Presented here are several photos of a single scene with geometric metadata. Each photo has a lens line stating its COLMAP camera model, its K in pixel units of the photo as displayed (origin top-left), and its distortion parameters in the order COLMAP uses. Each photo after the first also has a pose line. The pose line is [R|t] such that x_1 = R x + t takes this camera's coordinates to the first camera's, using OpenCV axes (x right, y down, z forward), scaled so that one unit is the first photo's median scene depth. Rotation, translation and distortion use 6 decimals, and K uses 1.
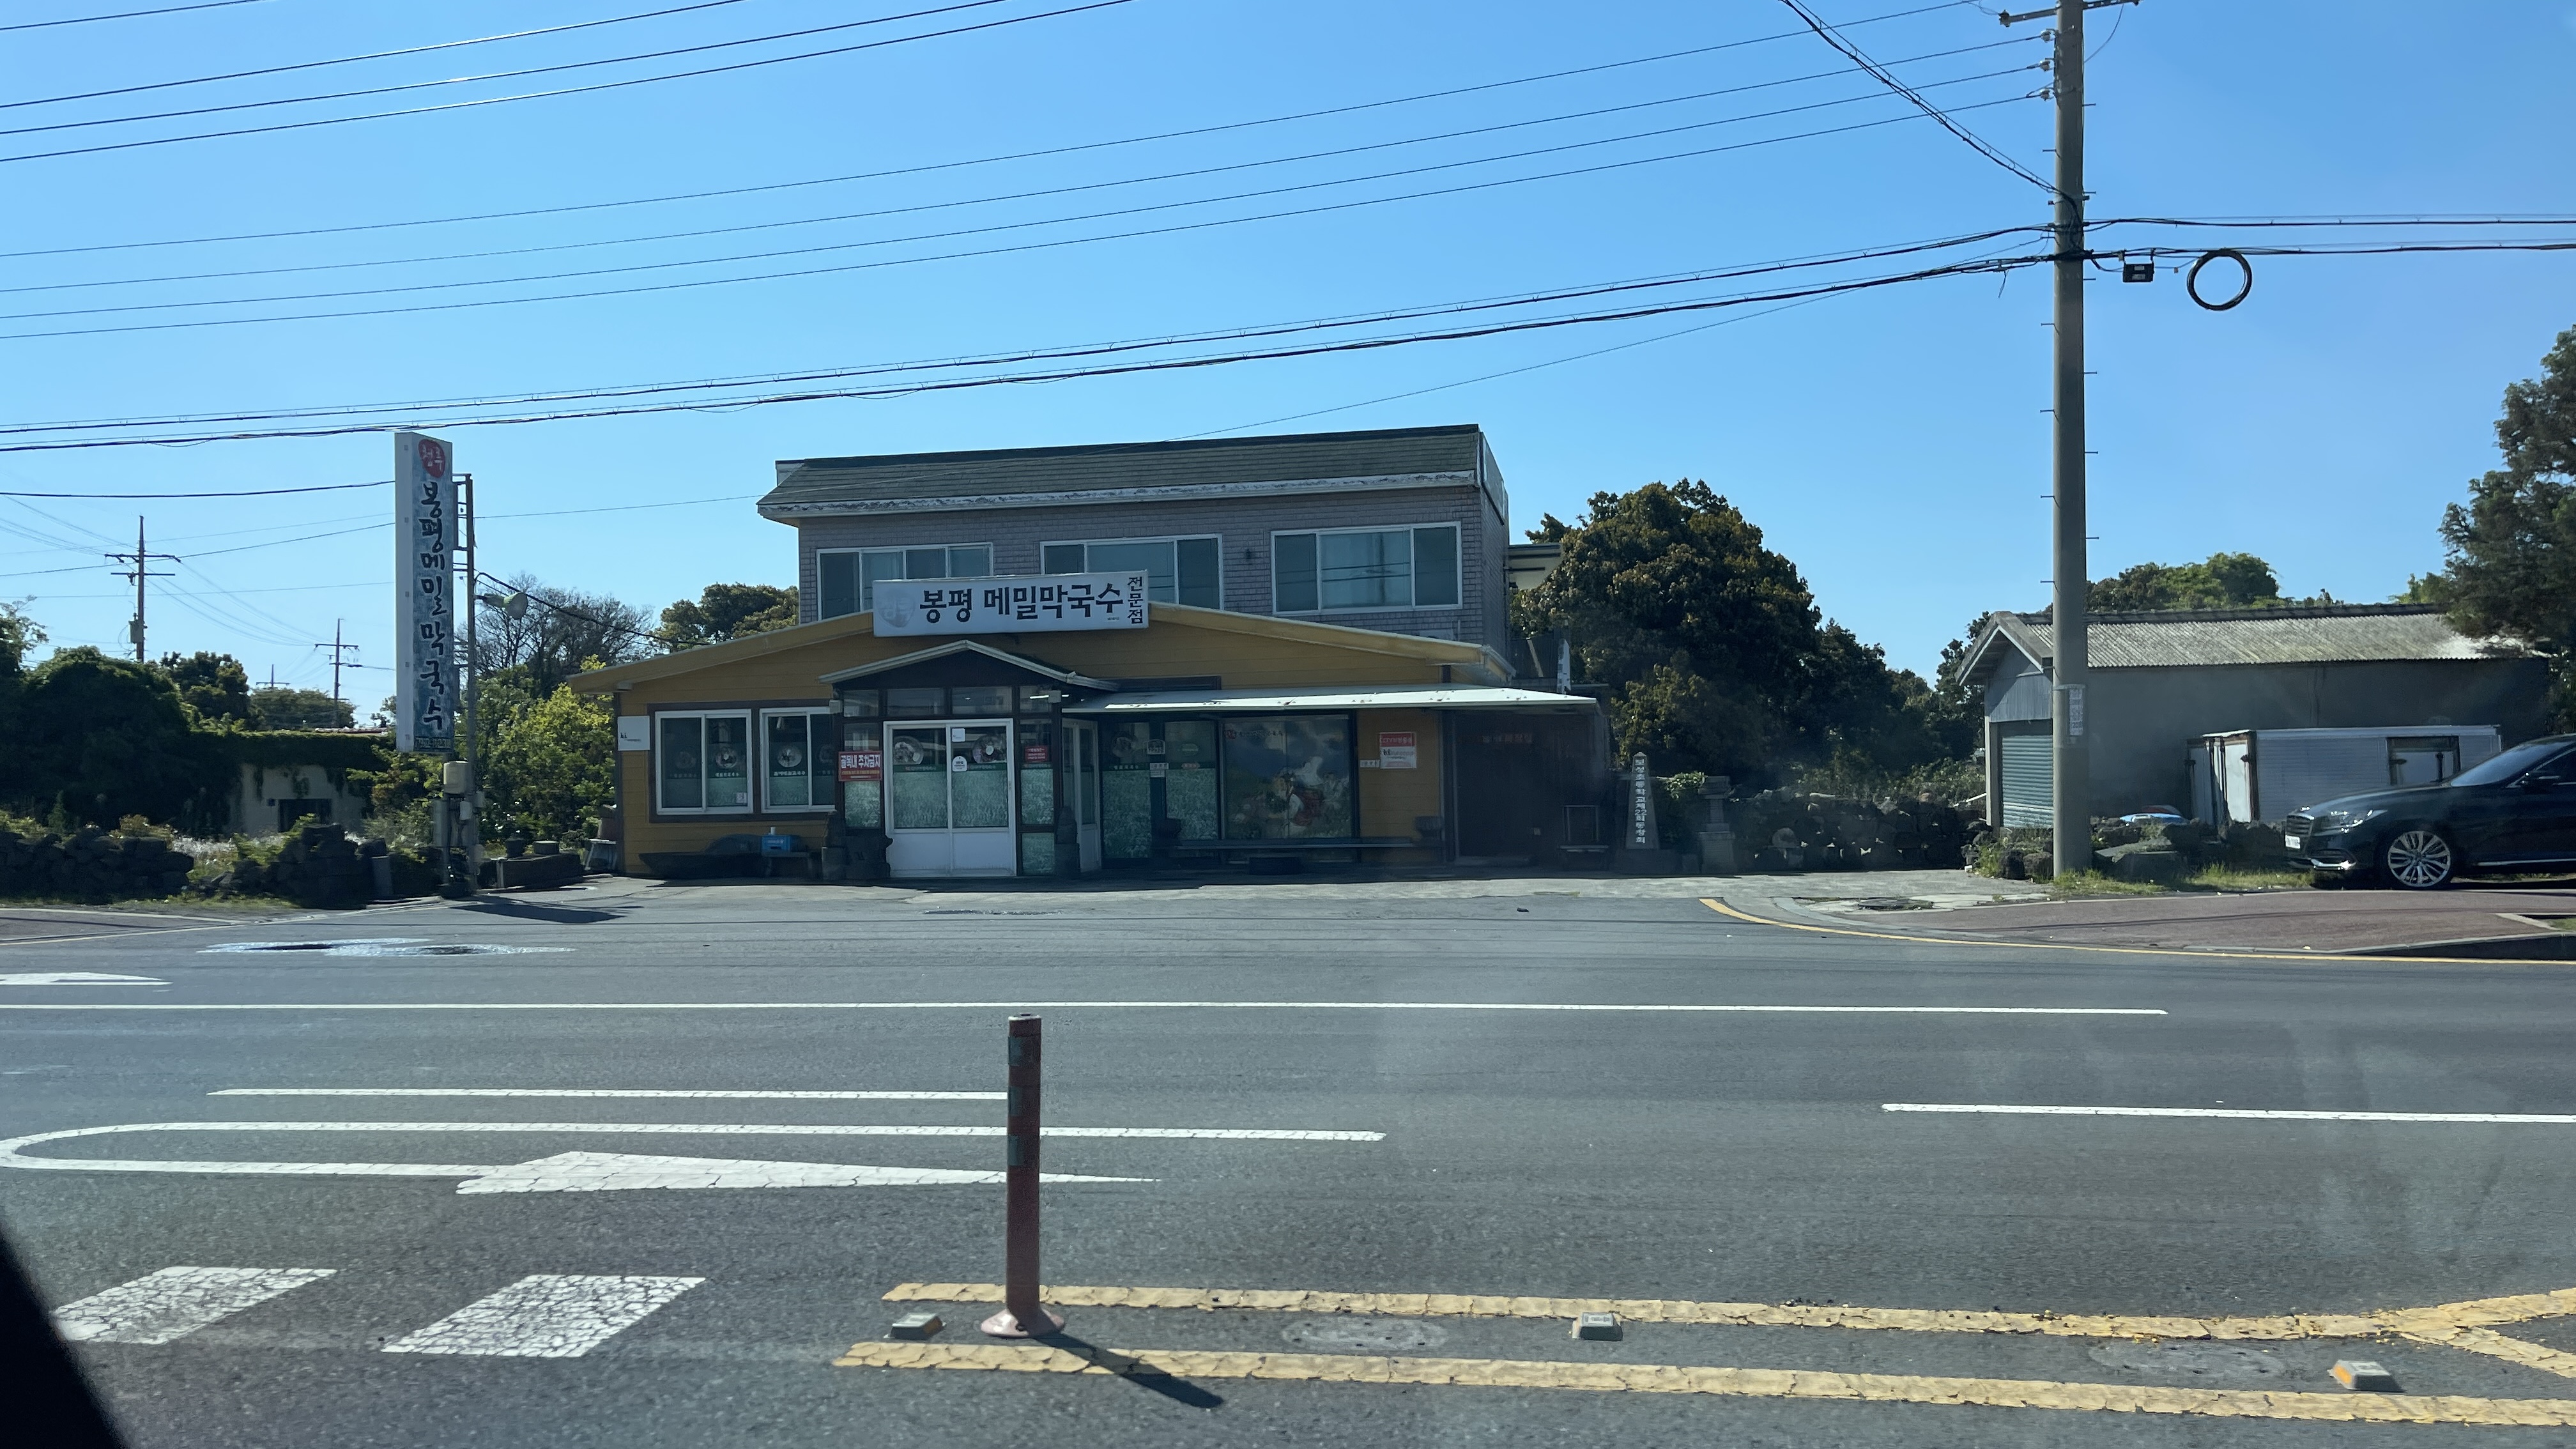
lens RADIAL K [[1974.1, 0, 1287.6], [0, 1974.1, 725.9], [0, 0, 1]] dist [-0.001576, -0.000203]
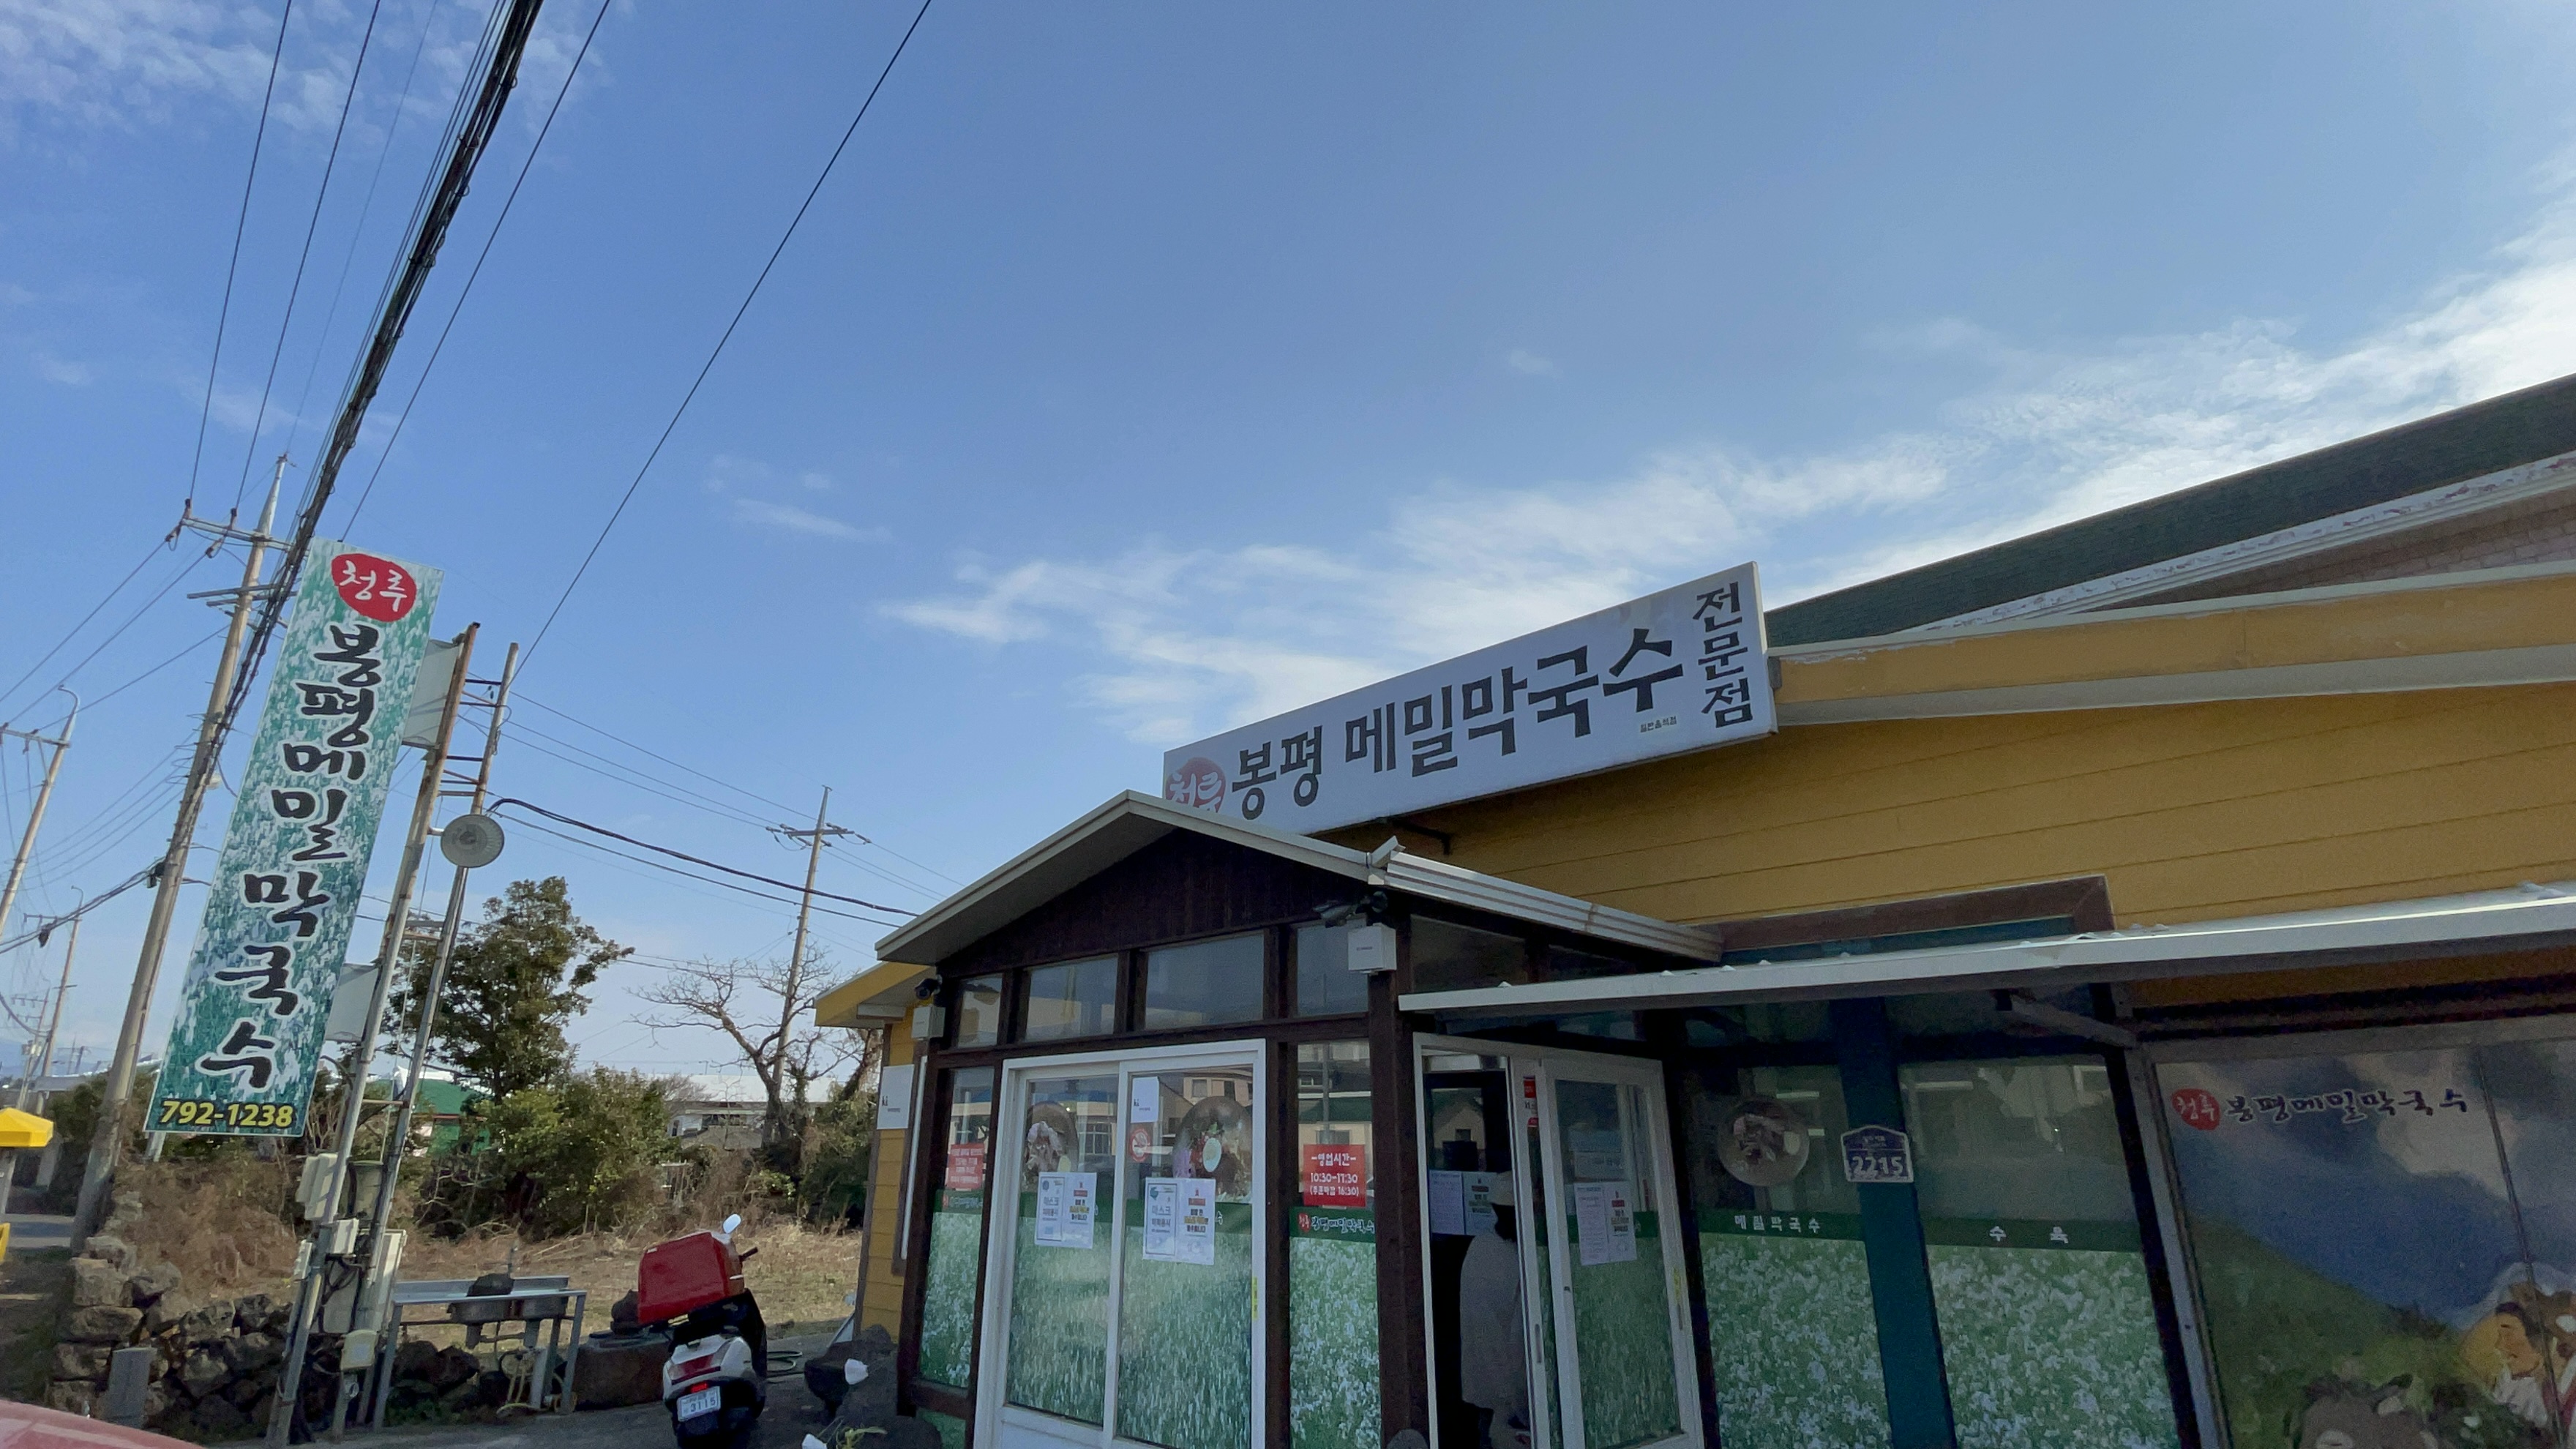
lens RADIAL K [[1218.8, 0, 1284.0], [0, 1218.8, 729.5], [0, 0, 1]] dist [0.019445, -0.000291]
pose [[0.816307, -0.163452, -0.554010, -0.027649], [-0.004479, 0.957307, -0.289039, 0.004236], [0.577601, 0.238425, 0.780724, 0.807978]]
